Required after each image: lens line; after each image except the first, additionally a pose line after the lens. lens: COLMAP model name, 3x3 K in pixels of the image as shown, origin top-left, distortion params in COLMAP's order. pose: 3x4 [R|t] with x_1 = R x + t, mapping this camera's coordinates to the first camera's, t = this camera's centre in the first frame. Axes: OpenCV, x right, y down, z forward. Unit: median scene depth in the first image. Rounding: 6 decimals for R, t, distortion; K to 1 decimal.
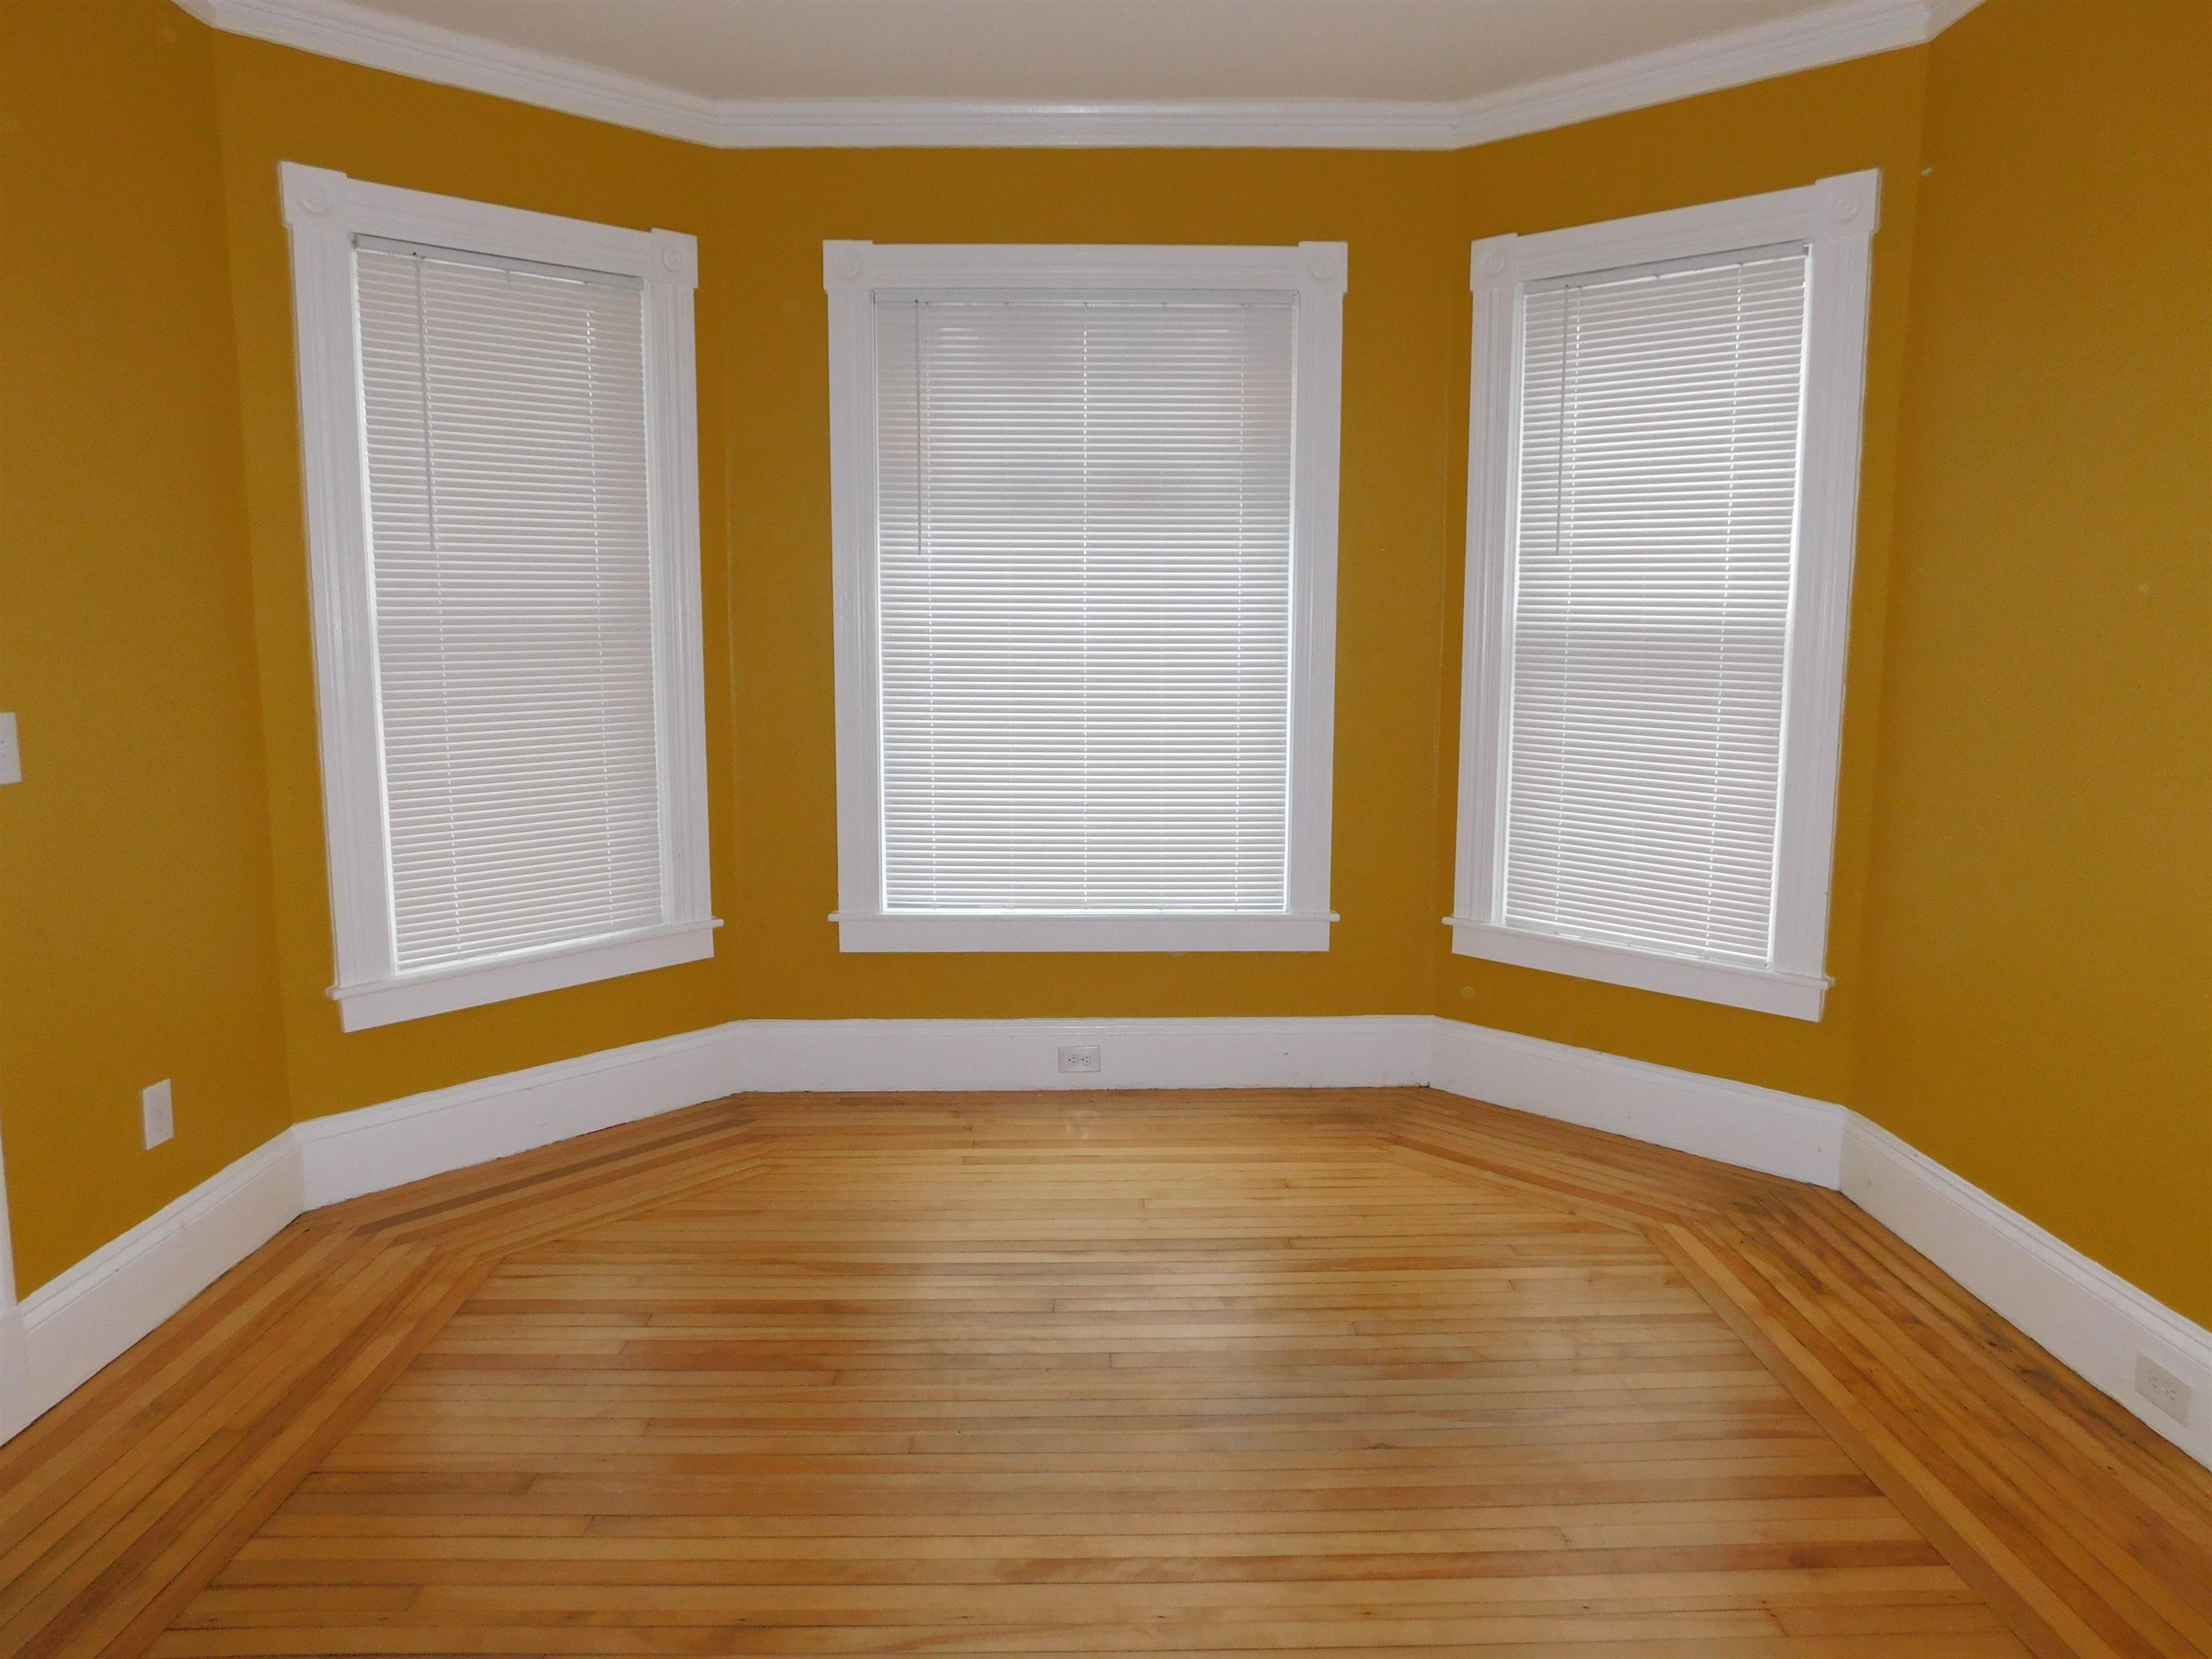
lens RADIAL K [[1459.0, 0, 1109.1], [0, 1459.0, 827.1], [0, 0, 1]] dist [-0.072269, 0.059143]
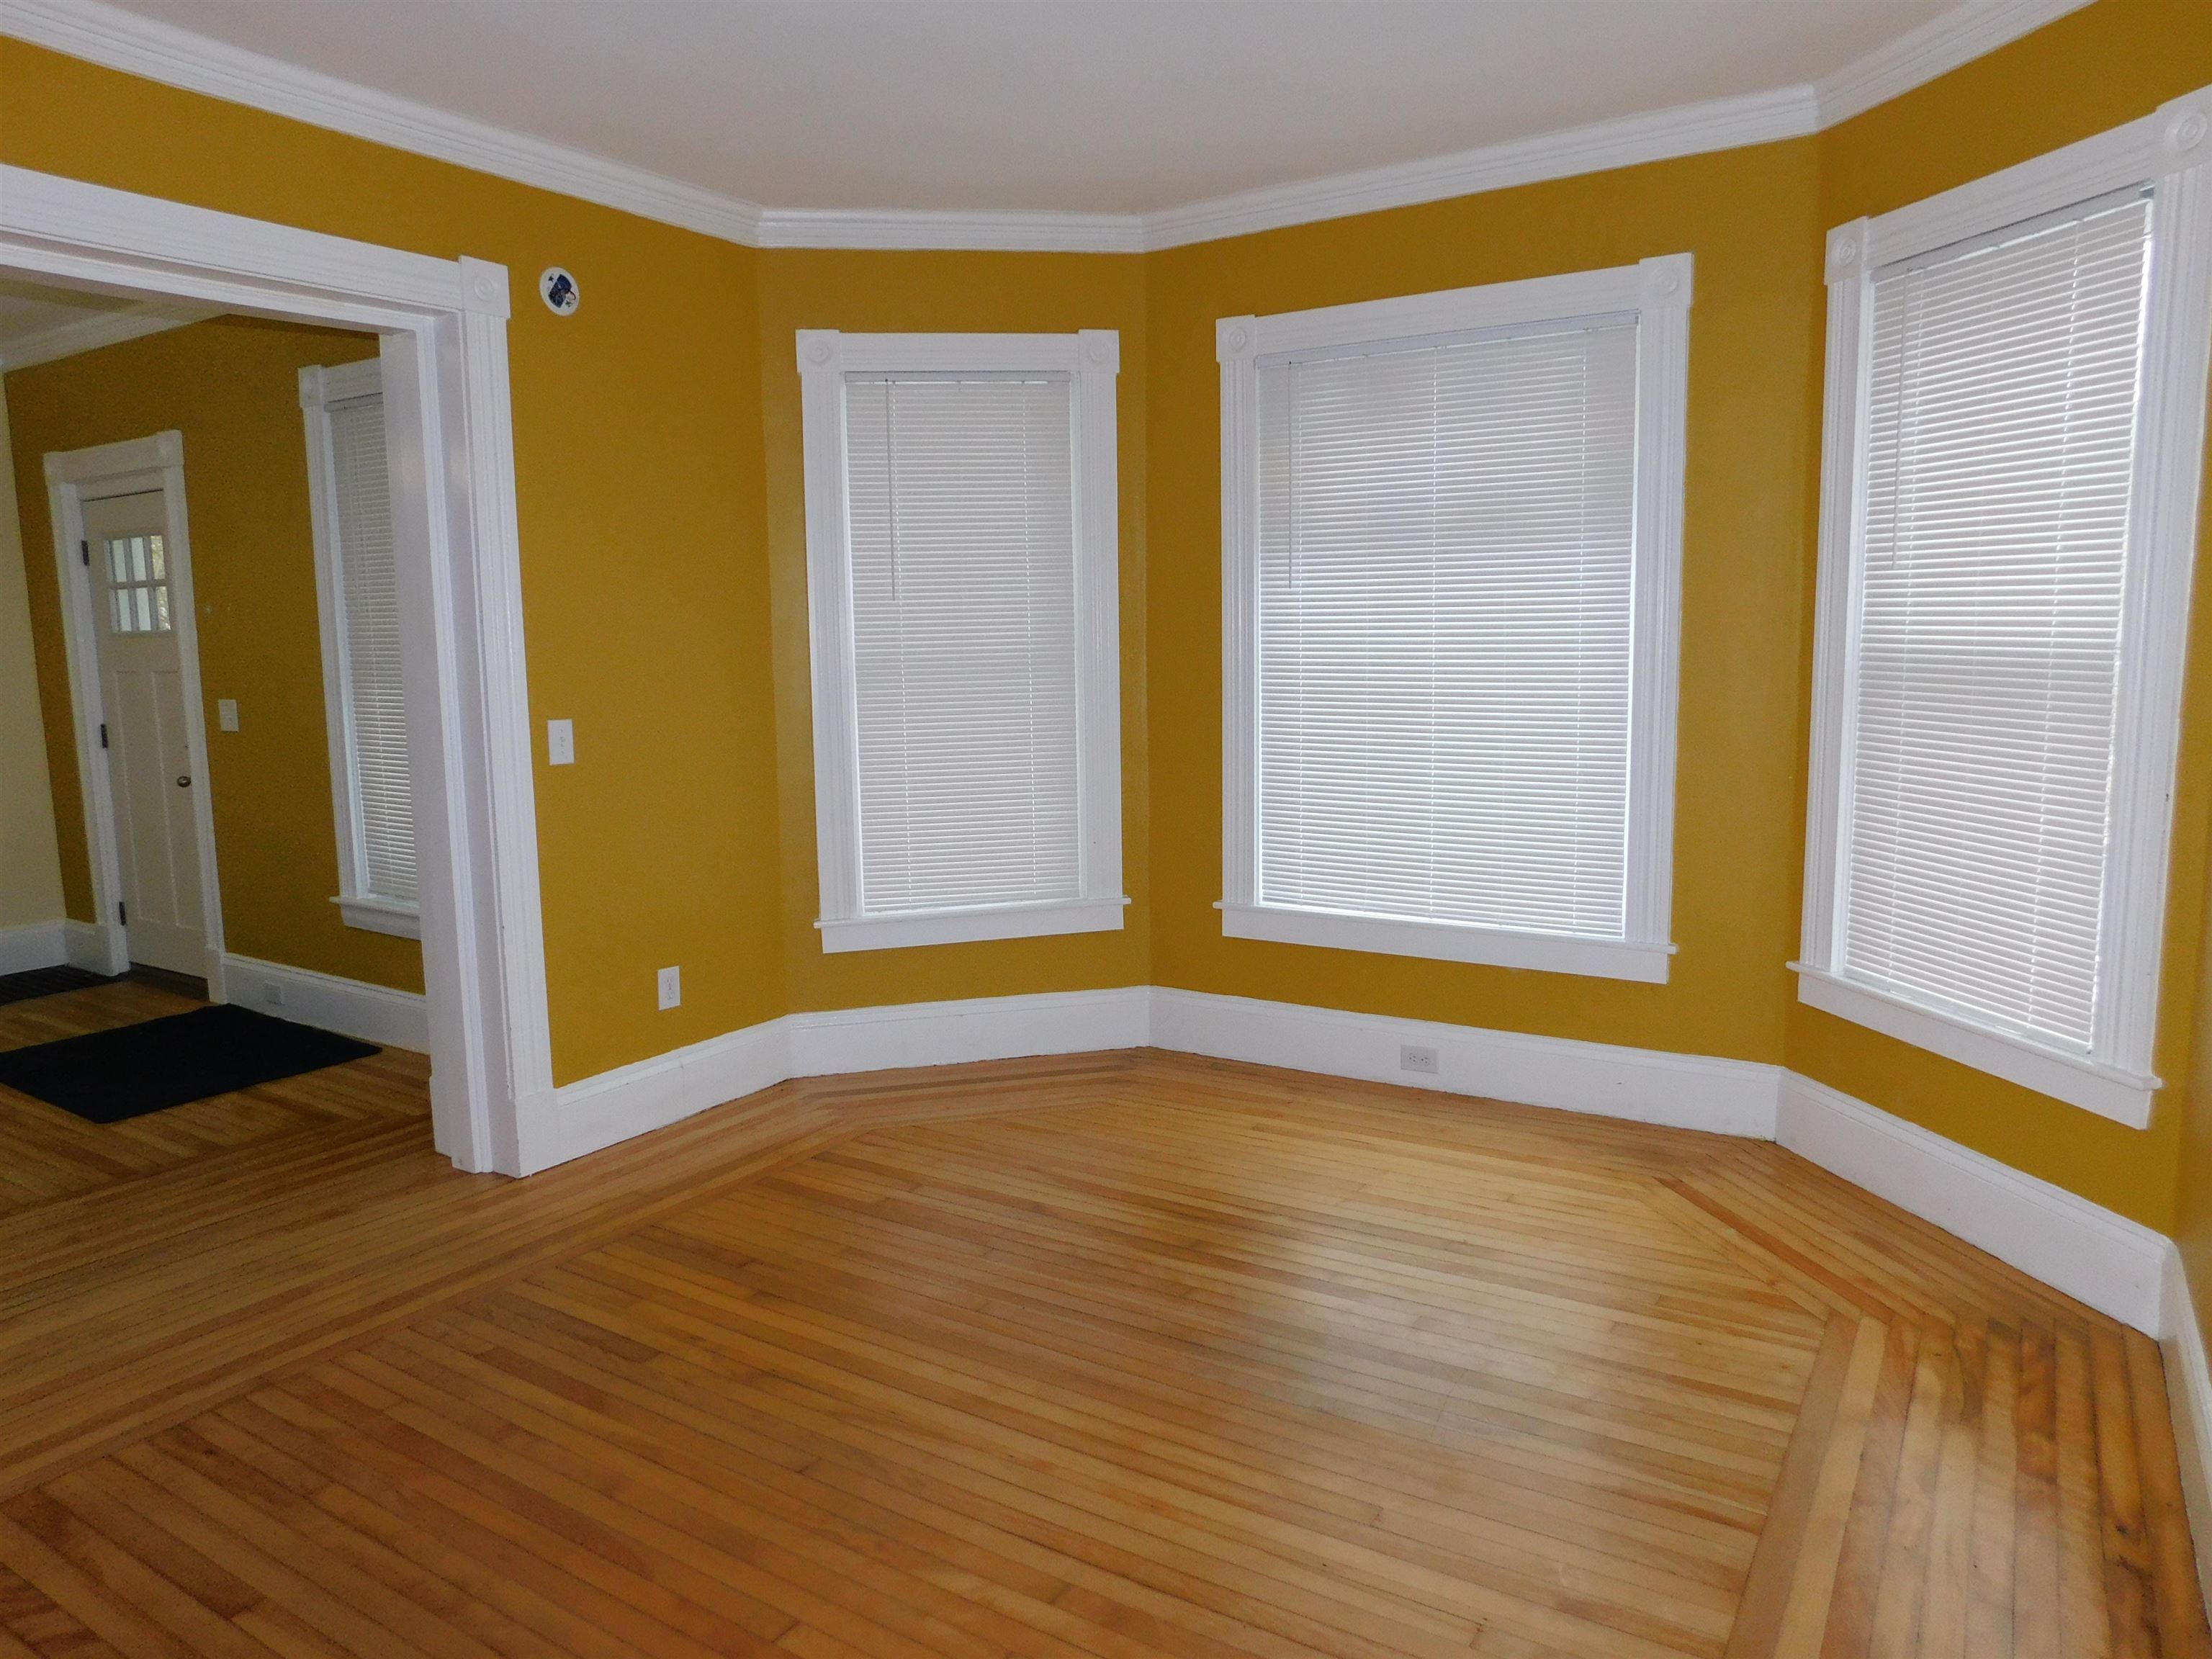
lens RADIAL K [[1459.0, 0, 1109.1], [0, 1459.0, 827.1], [0, 0, 1]] dist [-0.072269, 0.059143]
pose [[0.831886, 0.057978, -0.551909, 0.397812], [-0.059459, 0.998115, 0.015230, -0.012726], [0.551751, 0.020147, 0.833765, -0.008710]]
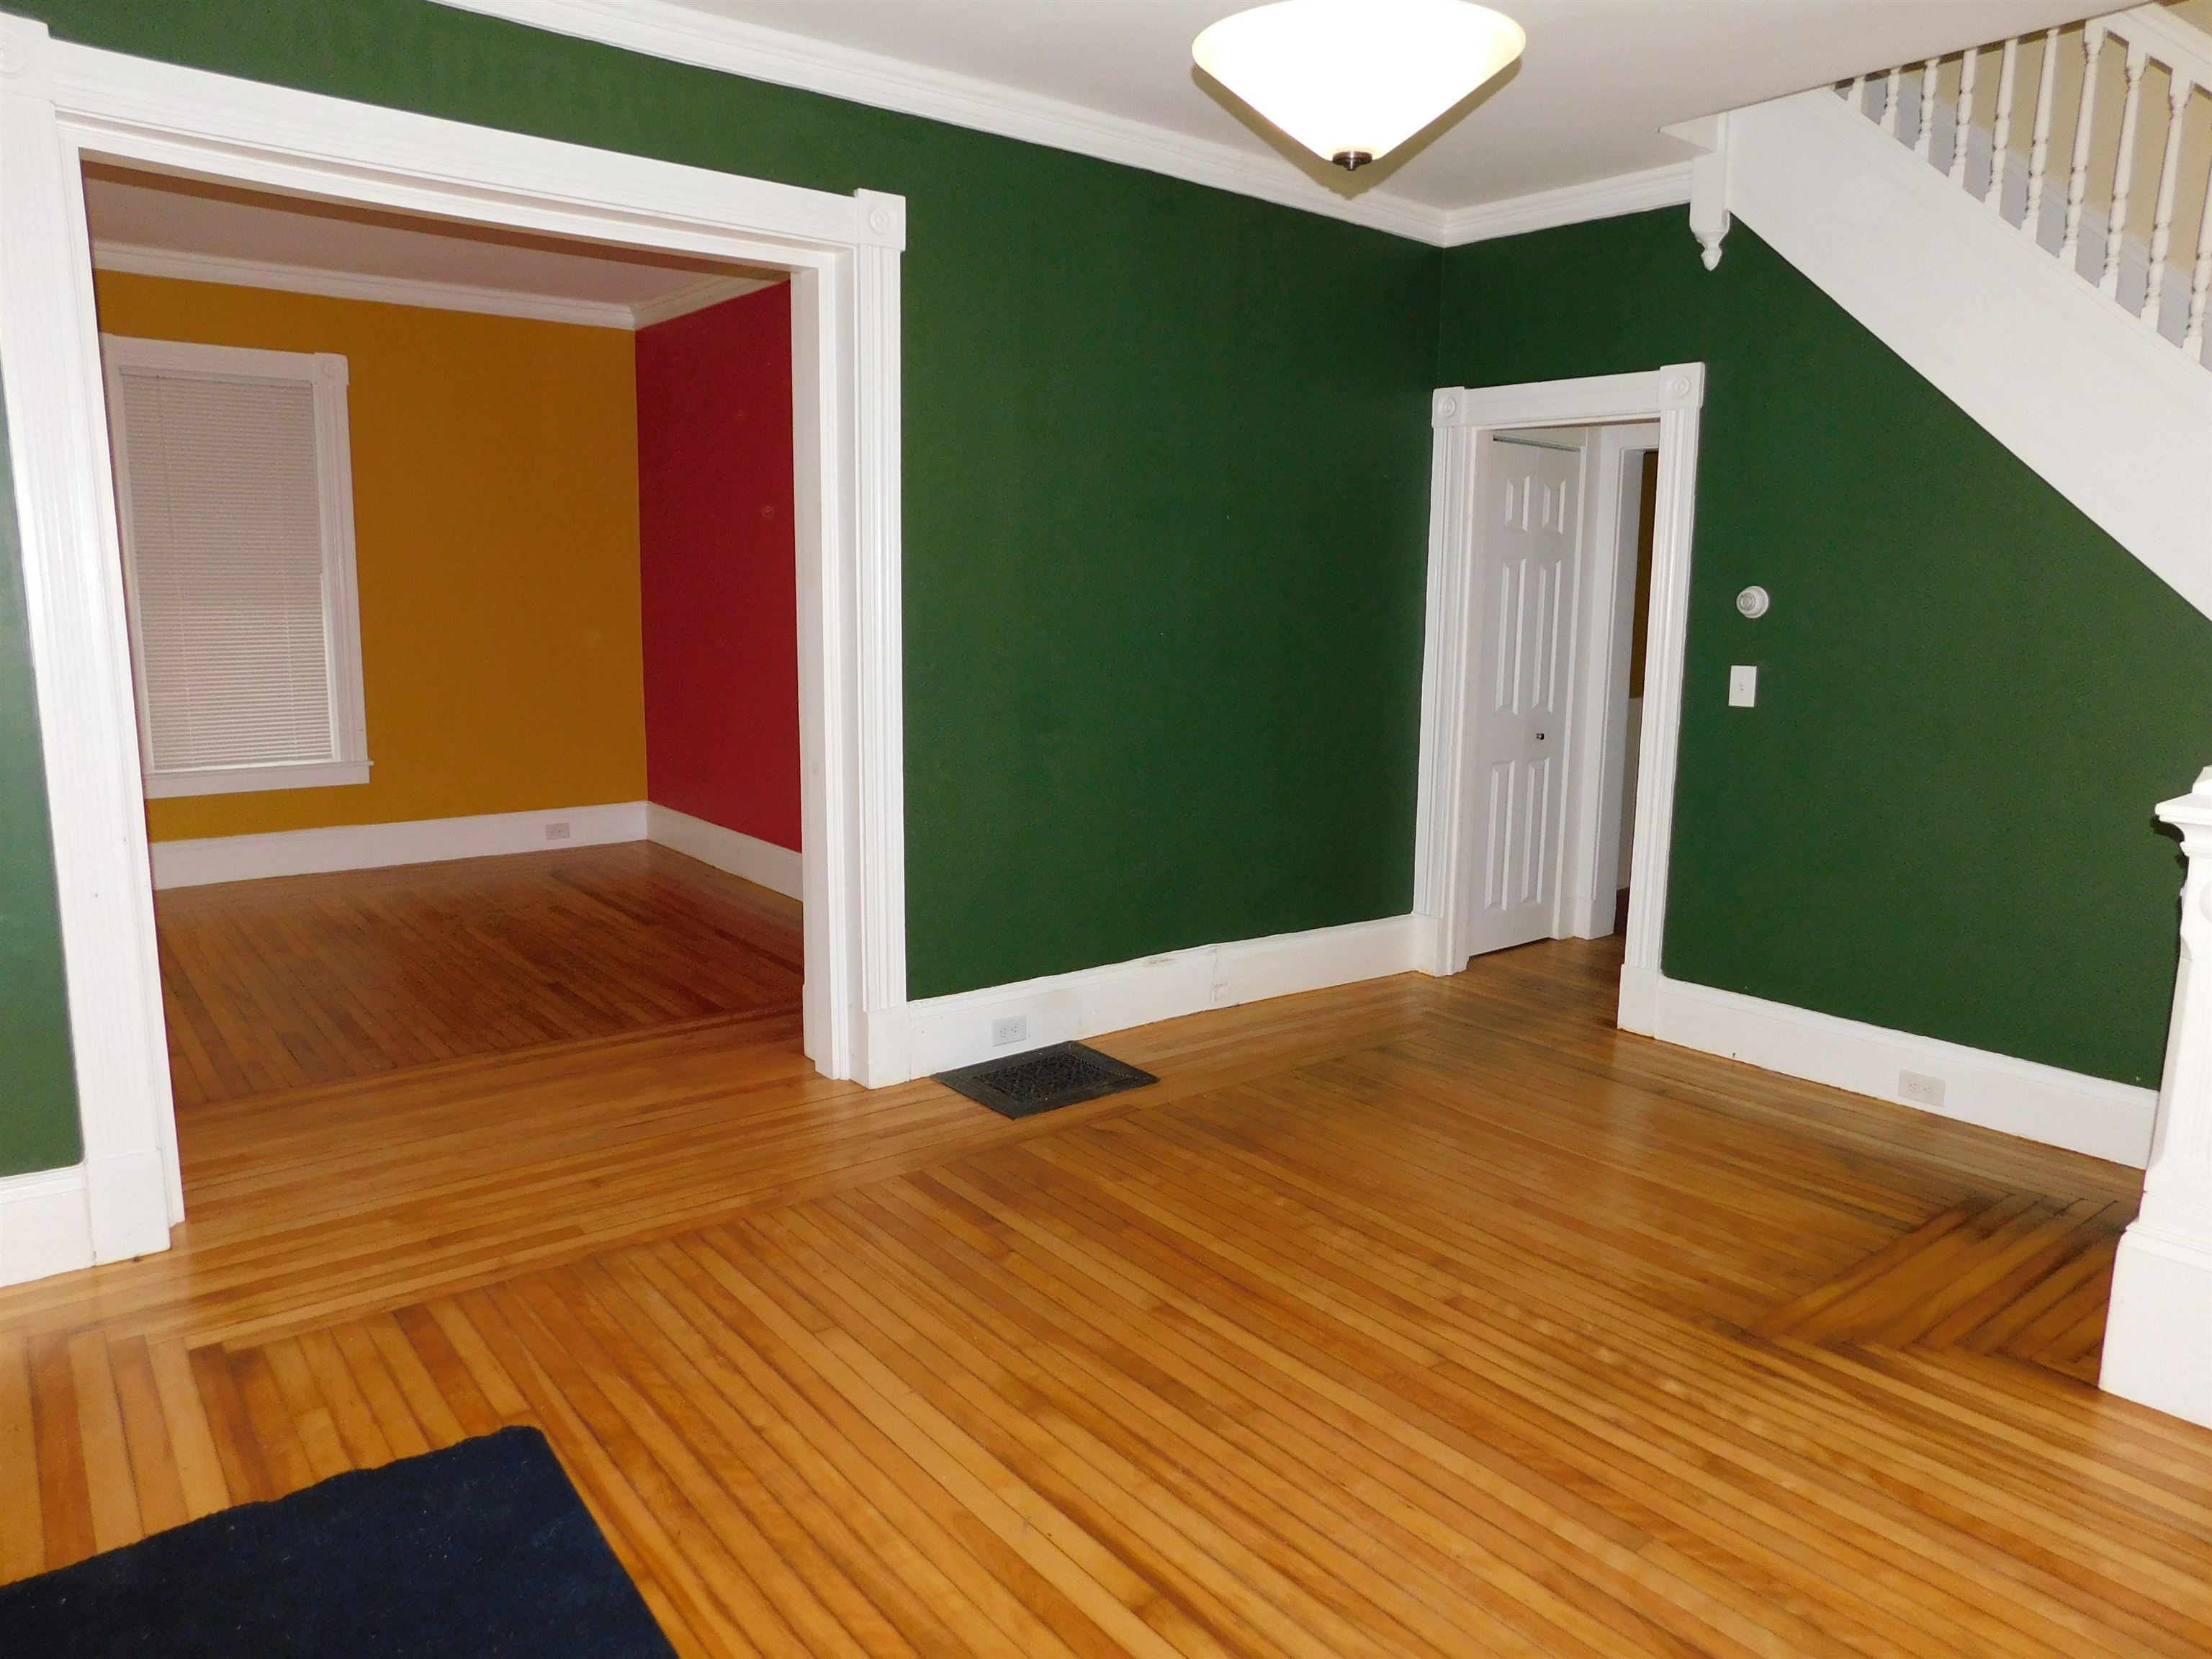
lens RADIAL K [[1459.0, 0, 1109.1], [0, 1459.0, 827.1], [0, 0, 1]] dist [-0.072269, 0.059143]
pose [[-0.610991, -0.145795, 0.778096, -1.456679], [0.094370, 0.962472, 0.254445, -0.101469], [-0.785993, 0.228892, -0.574303, 0.588964]]
